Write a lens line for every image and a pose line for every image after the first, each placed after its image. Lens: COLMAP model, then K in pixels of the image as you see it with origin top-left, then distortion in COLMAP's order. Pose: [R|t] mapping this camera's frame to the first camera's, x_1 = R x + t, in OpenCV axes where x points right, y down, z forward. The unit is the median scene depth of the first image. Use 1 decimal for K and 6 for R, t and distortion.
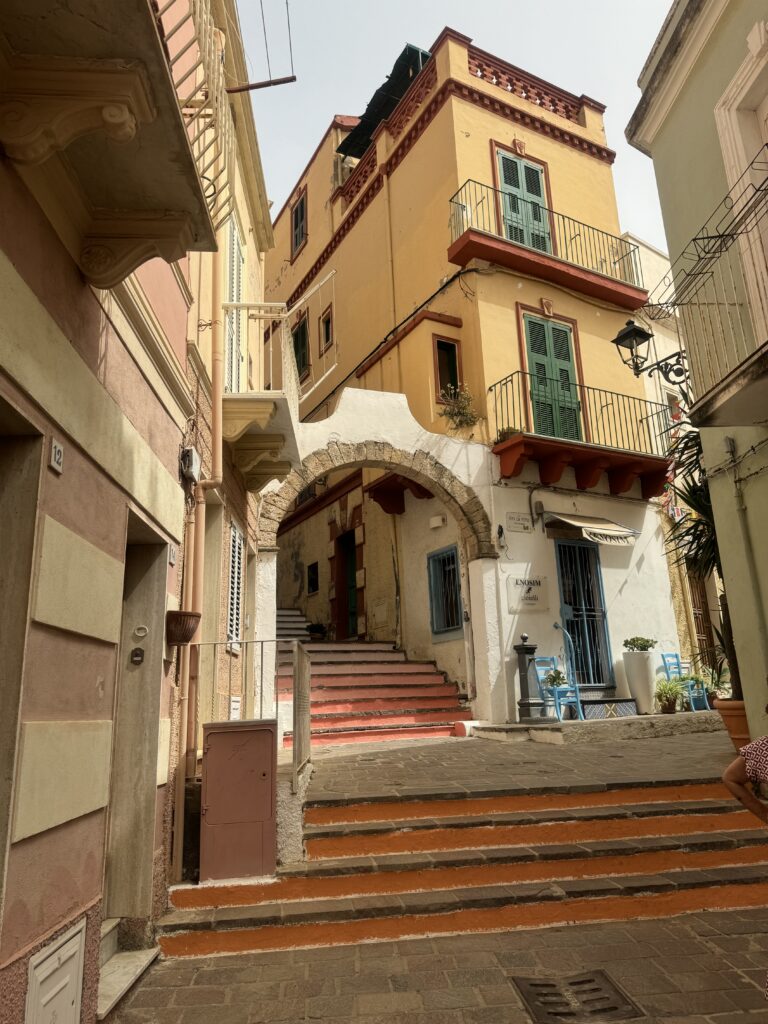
lens RADIAL K [[658.5, 0, 384.0], [0, 658.5, 512.0], [0, 0, 1]] dist [0.038076, -0.001106]
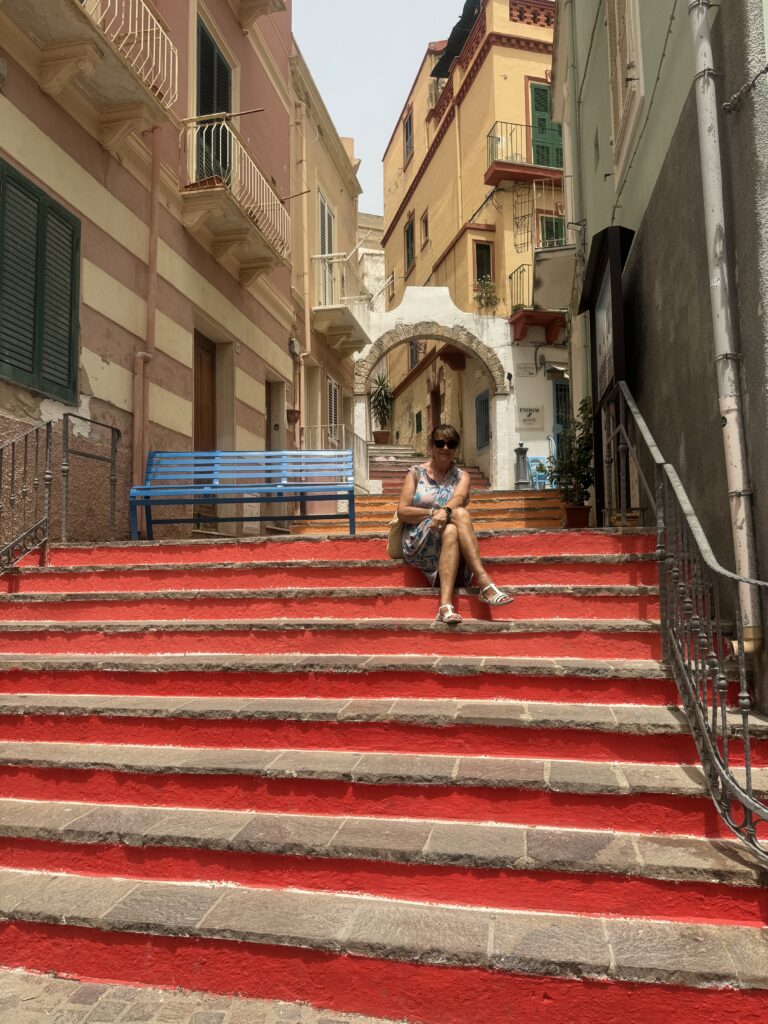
lens RADIAL K [[716.7, 0, 384.0], [0, 716.7, 512.0], [0, 0, 1]] dist [-0.001405, 0.001133]
pose [[0.959741, -0.001881, -0.280879, 0.345466], [0.050352, 0.984932, 0.165452, 0.046890], [0.276335, -0.172934, 0.945374, -0.664455]]
